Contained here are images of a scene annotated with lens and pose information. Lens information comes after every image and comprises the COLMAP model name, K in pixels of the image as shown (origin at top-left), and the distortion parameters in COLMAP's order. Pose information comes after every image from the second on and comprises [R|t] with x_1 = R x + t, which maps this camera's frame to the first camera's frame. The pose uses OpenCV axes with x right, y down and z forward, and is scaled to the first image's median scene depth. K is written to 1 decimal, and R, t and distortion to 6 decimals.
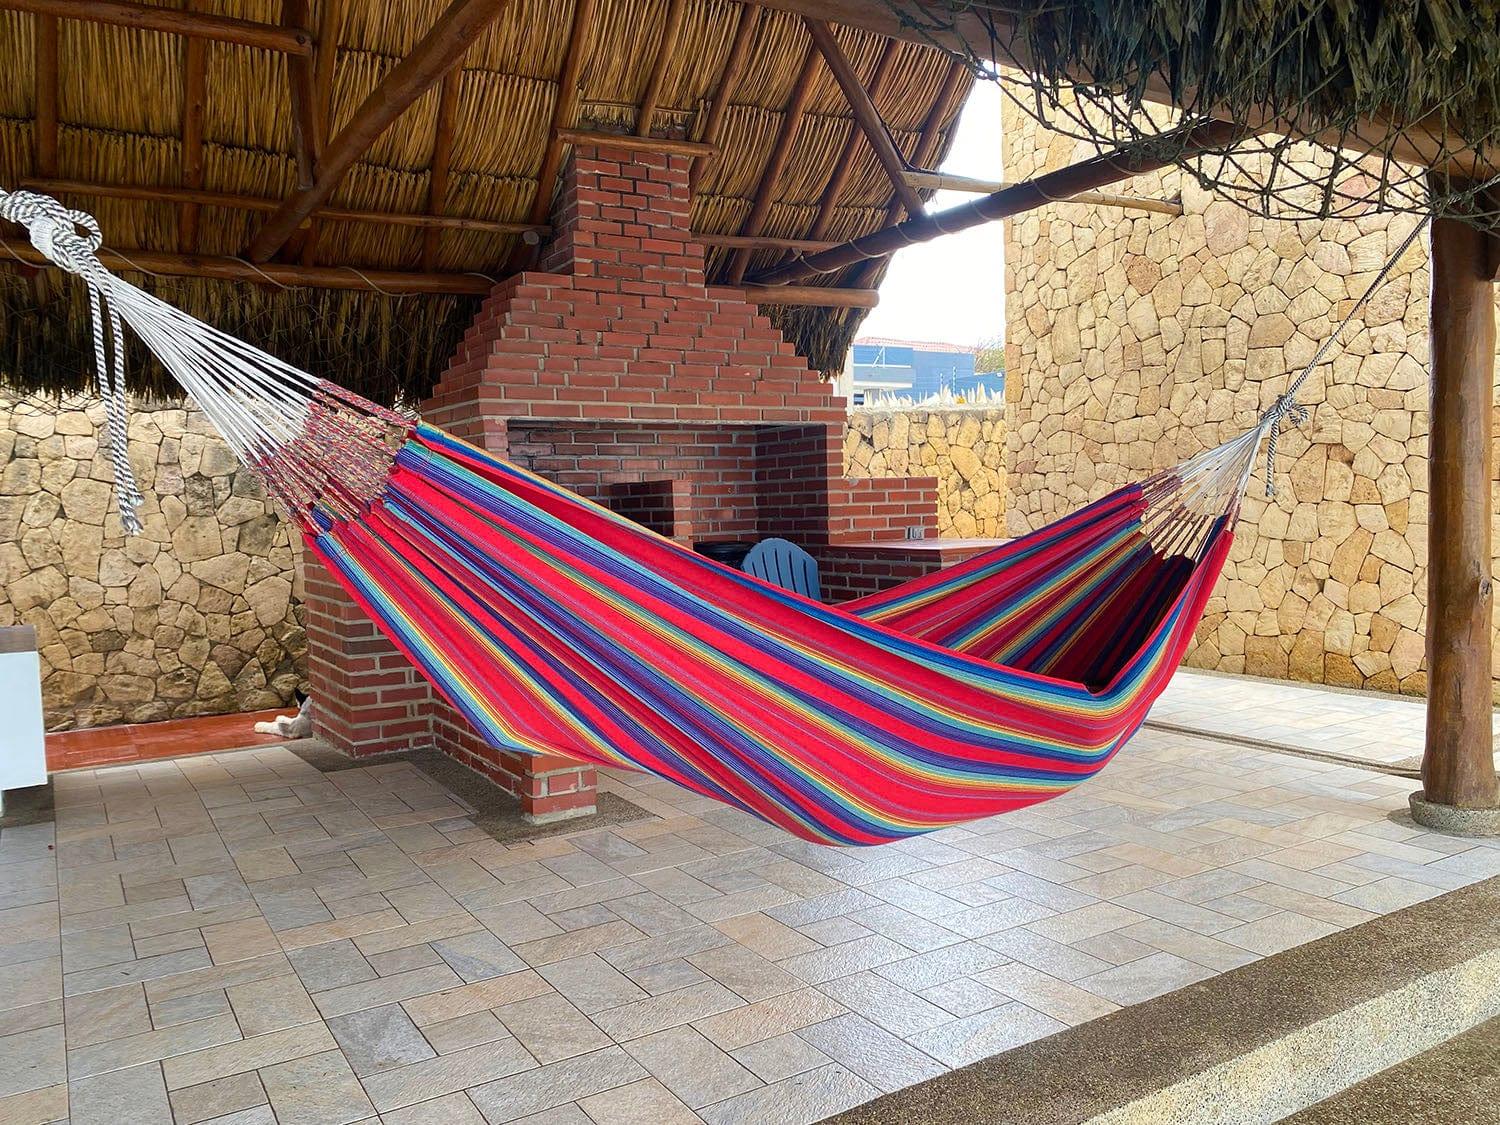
lens RADIAL K [[1160.2, 0, 737.3], [0, 1160.2, 576.5], [0, 0, 1]] dist [0.023772, -0.025195]
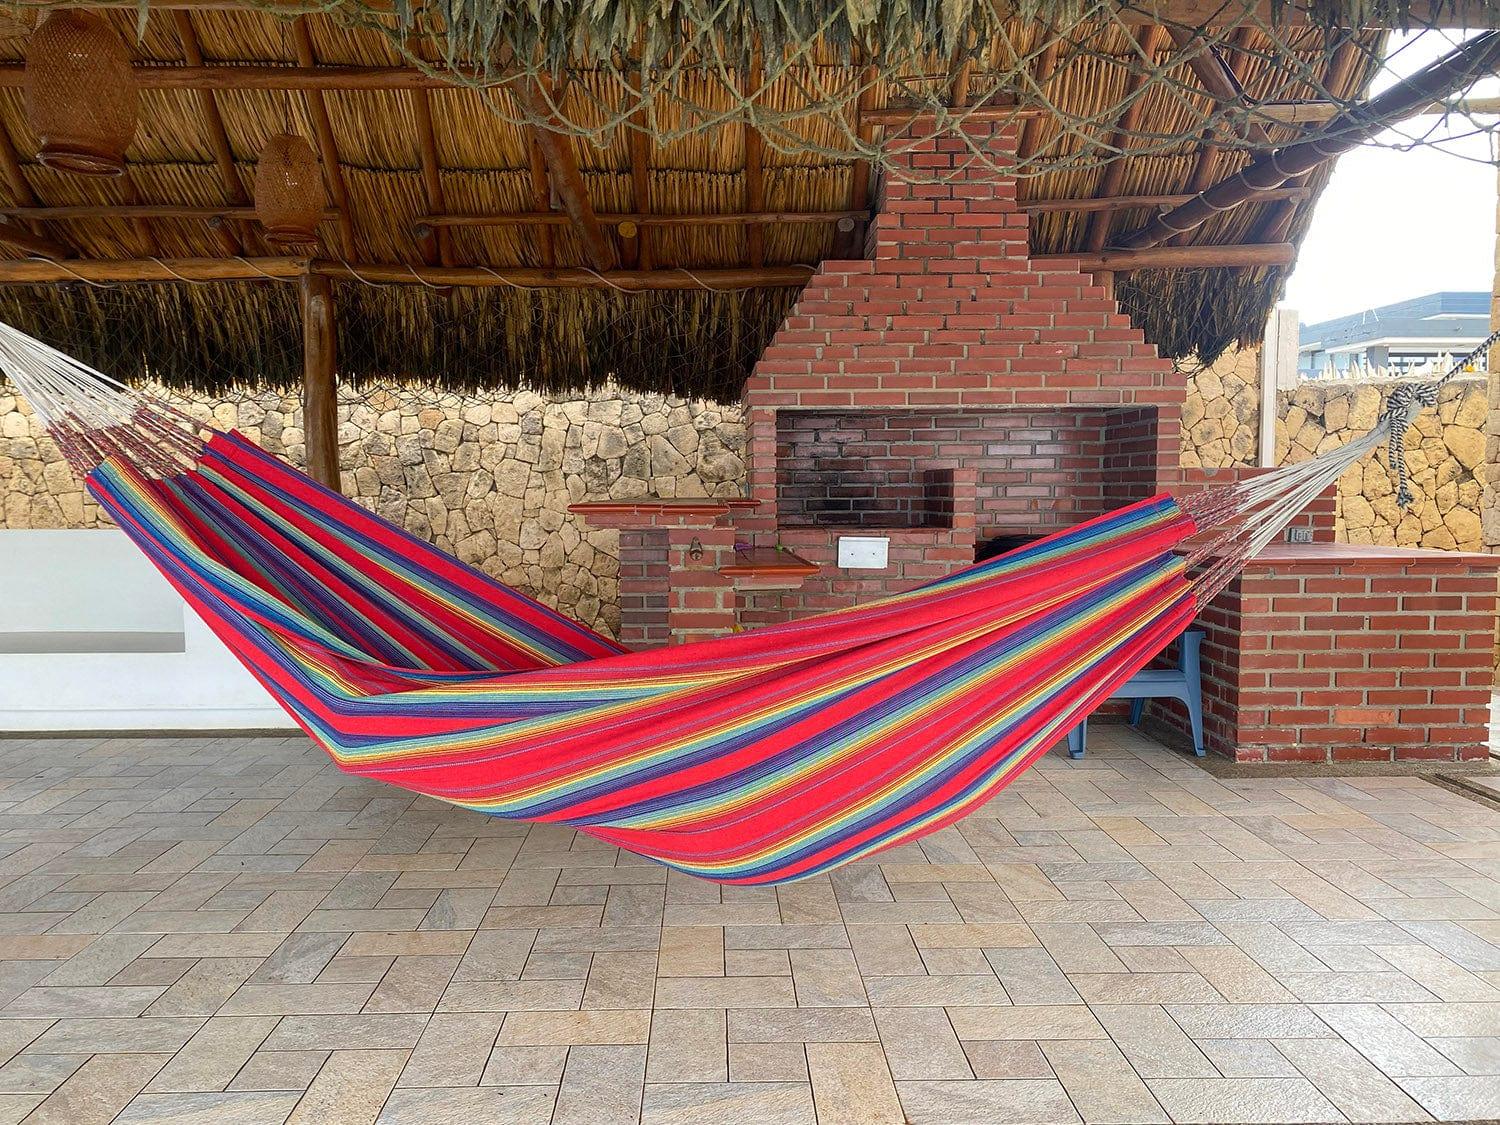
lens RADIAL K [[1160.2, 0, 726.4], [0, 1160.2, 562.7], [0, 0, 1]] dist [0.023772, -0.025195]
pose [[0.860551, 0.058109, -0.506040, 0.273238], [-0.051428, 0.998307, 0.027180, -0.023237], [0.506762, 0.002635, 0.862082, 0.089241]]
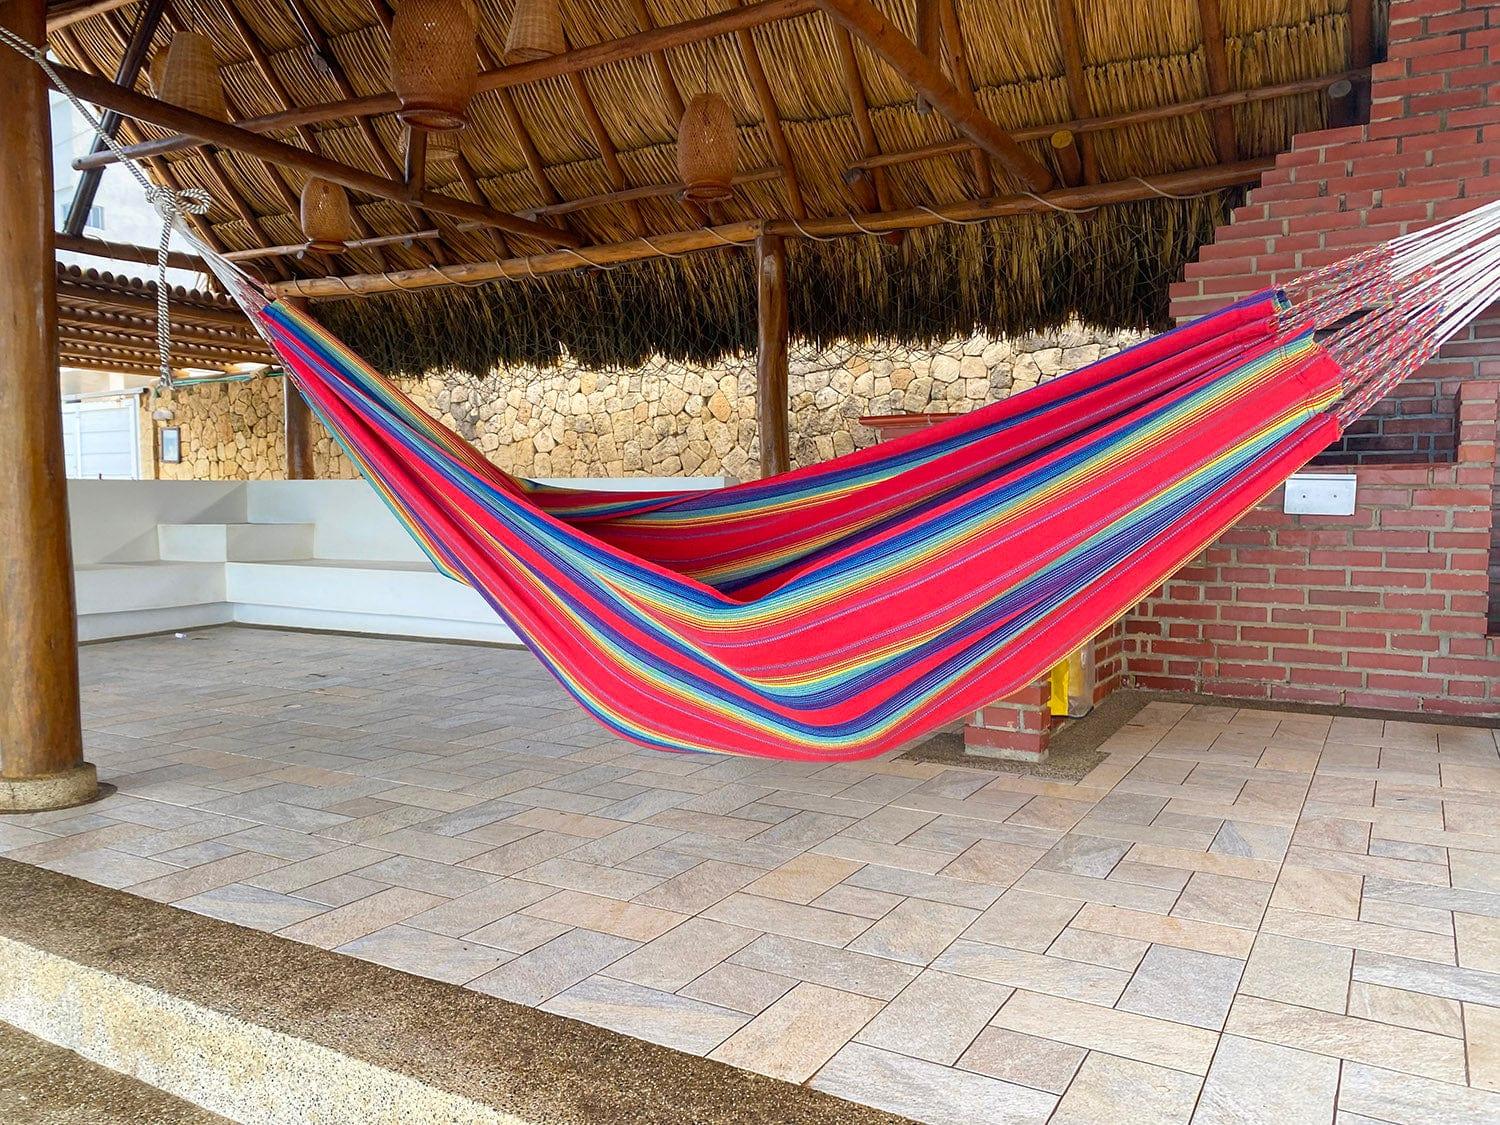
lens RADIAL K [[1160.2, 0, 717.6], [0, 1160.2, 564.6], [0, 0, 1]] dist [0.023772, -0.025195]
pose [[0.459895, 0.076771, -0.884648, 0.377697], [-0.067996, 0.996375, 0.051119, 0.022244], [0.885366, 0.036644, 0.463448, 0.282632]]
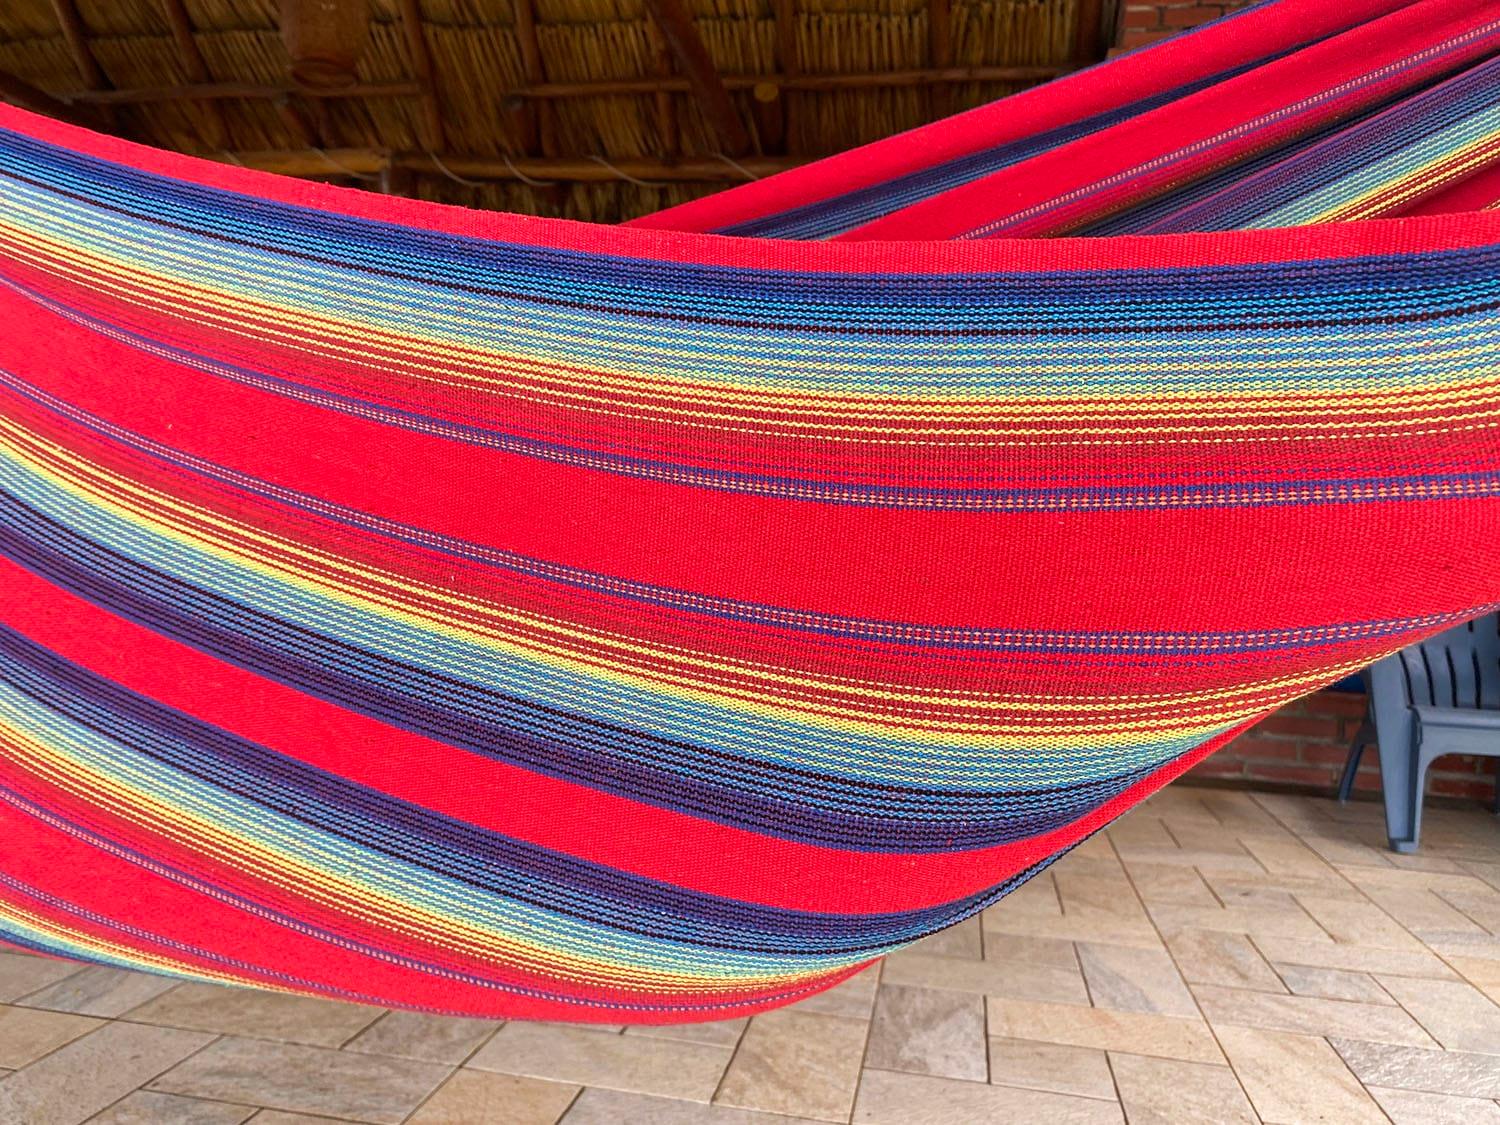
lens RADIAL K [[1160.2, 0, 733.4], [0, 1160.2, 559.6], [0, 0, 1]] dist [0.023772, -0.025195]
pose [[0.733193, 0.068544, -0.676557, 0.191575], [-0.116309, 0.992887, -0.025453, 0.050826], [0.670000, 0.097351, 0.735950, 0.380790]]
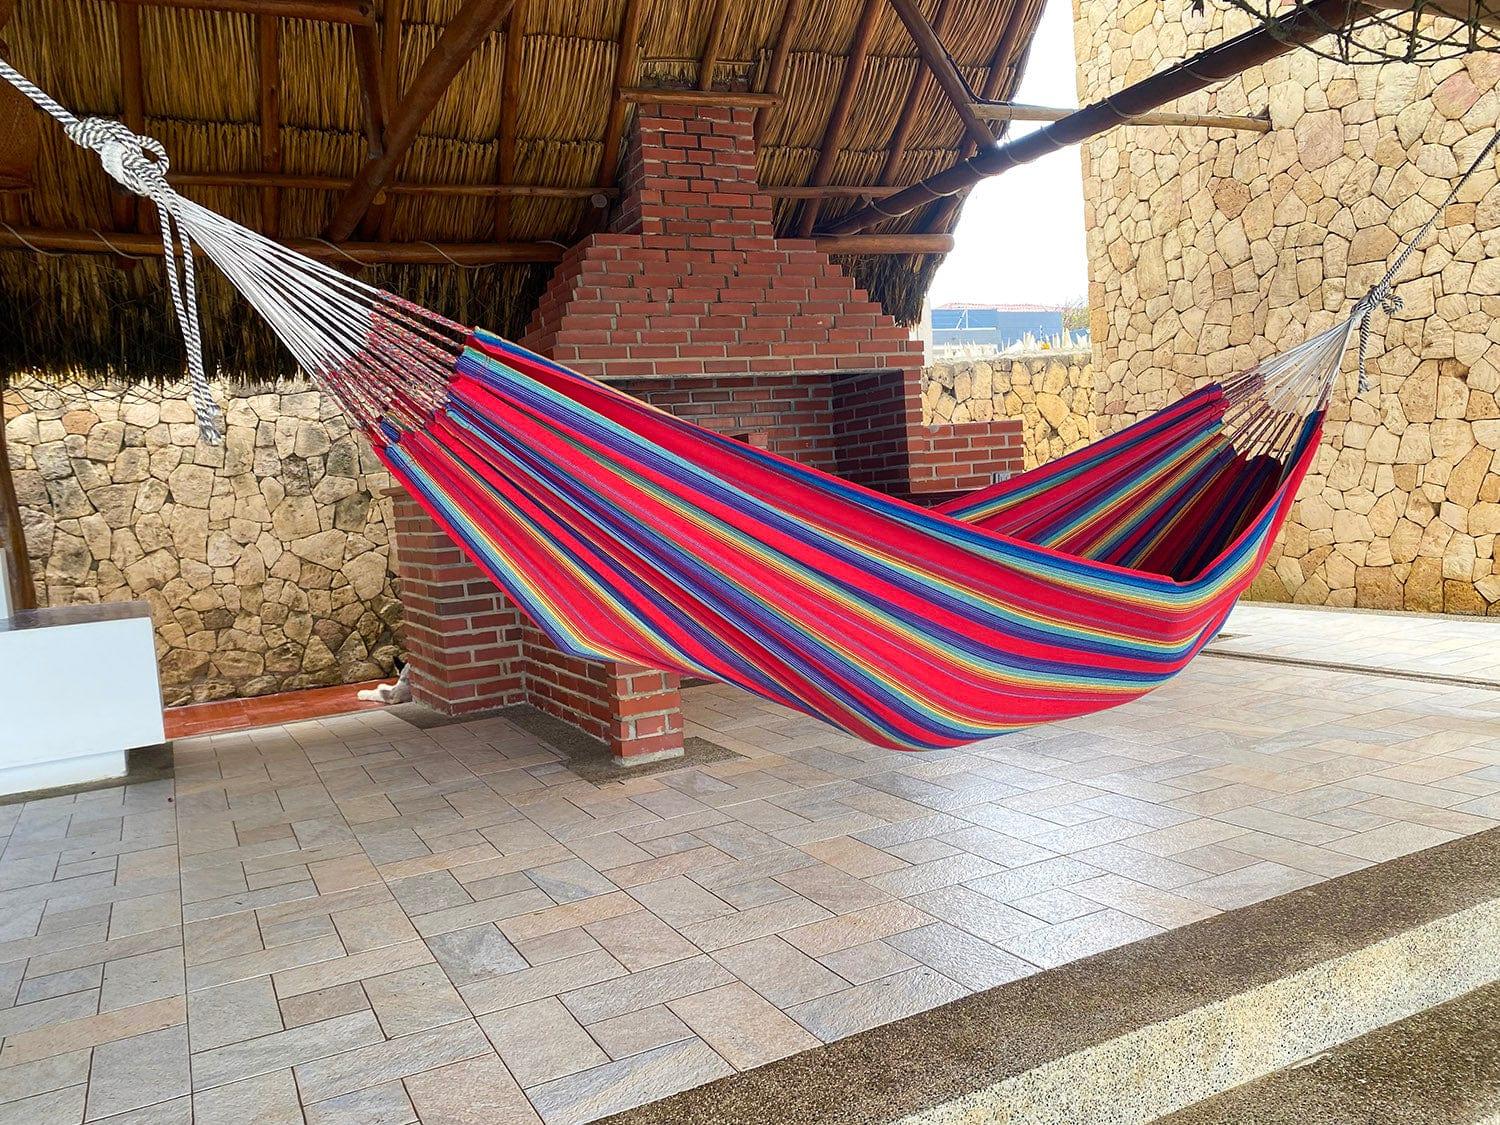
lens RADIAL K [[1160.2, 0, 725.0], [0, 1160.2, 576.0], [0, 0, 1]] dist [0.023772, -0.025195]
pose [[0.995053, -0.042979, -0.089567, 0.007658], [0.044296, 0.998937, 0.012767, 0.026774], [0.088923, -0.016671, 0.995899, 0.002056]]
